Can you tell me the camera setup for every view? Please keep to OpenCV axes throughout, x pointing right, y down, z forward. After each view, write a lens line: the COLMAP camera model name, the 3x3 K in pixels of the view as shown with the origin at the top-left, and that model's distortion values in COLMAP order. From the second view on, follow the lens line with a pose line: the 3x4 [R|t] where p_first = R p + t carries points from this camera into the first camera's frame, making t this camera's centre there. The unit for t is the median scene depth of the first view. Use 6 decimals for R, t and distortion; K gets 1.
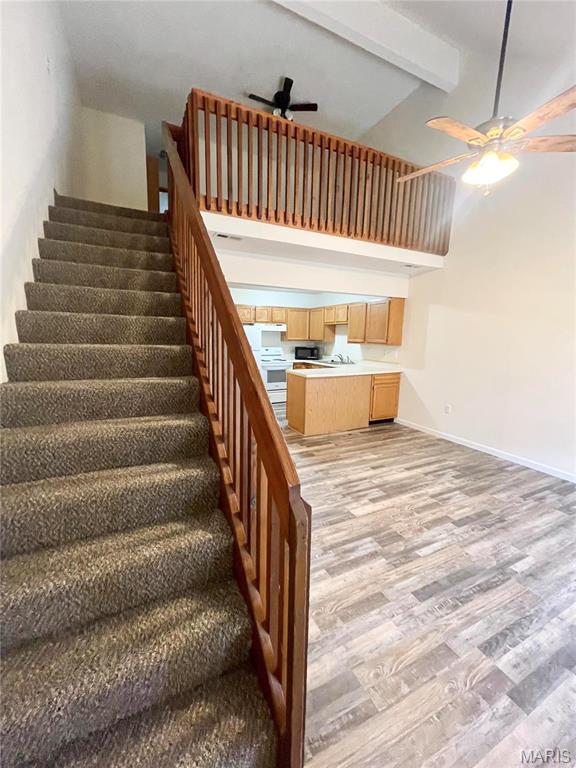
lens RADIAL K [[309.3, 0, 285.6], [0, 309.3, 379.9], [0, 0, 1]] dist [-0.002209, -0.000461]
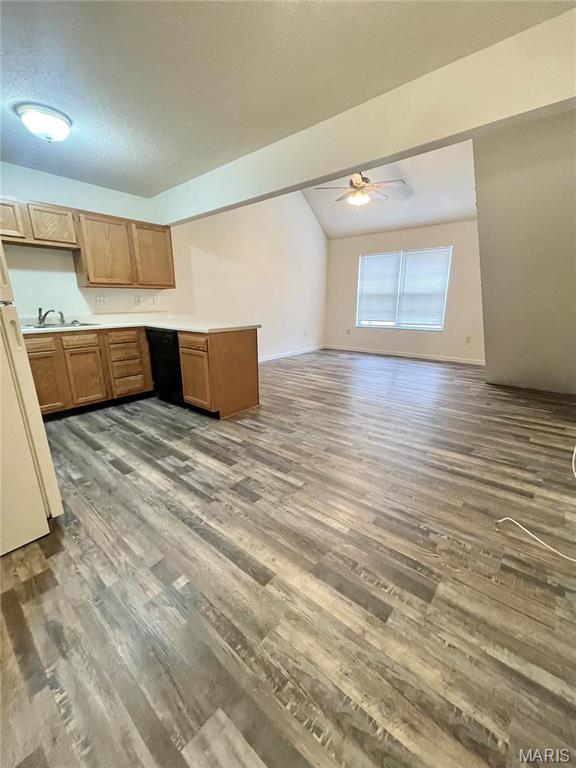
lens RADIAL K [[309.3, 0, 285.6], [0, 309.3, 379.9], [0, 0, 1]] dist [-0.002209, -0.000461]
pose [[-0.403499, -0.237803, 0.883537, -0.739958], [0.130286, 0.940863, 0.312733, -0.131232], [-0.905657, 0.241300, -0.348655, 1.393565]]
